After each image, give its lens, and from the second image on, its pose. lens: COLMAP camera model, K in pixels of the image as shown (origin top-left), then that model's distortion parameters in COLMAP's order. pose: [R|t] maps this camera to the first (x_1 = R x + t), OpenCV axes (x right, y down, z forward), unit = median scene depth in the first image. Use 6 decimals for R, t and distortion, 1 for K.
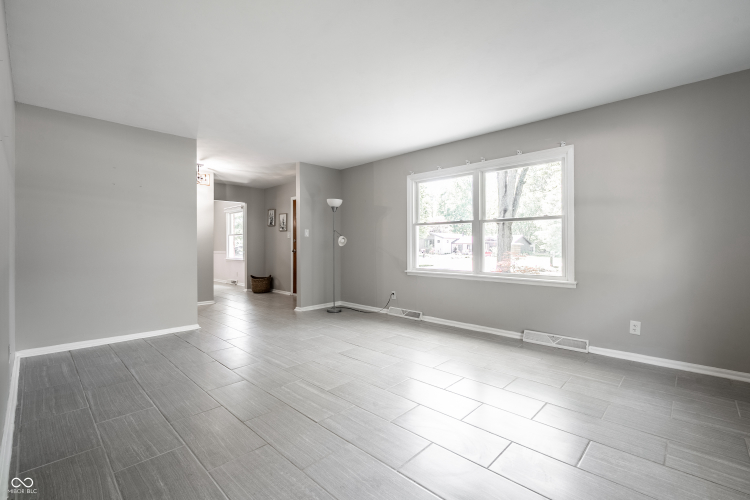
lens RADIAL K [[337.9, 0, 374.8], [0, 337.9, 245.2], [0, 0, 1]] dist [0.002071, -0.001034]
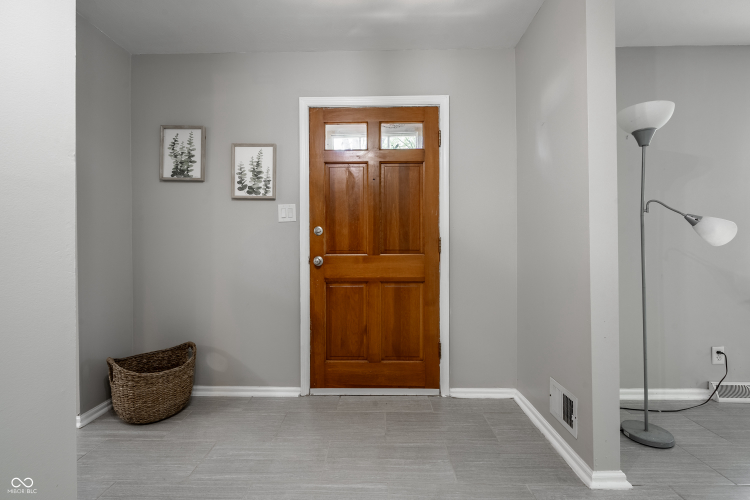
lens RADIAL K [[337.9, 0, 374.8], [0, 337.9, 246.9], [0, 0, 1]] dist [0.002071, -0.001034]
pose [[0.731930, -0.003822, 0.681370, -0.395123], [-0.000294, 0.999982, 0.005925, 0.001163], [-0.681380, -0.004537, 0.731916, 0.668571]]
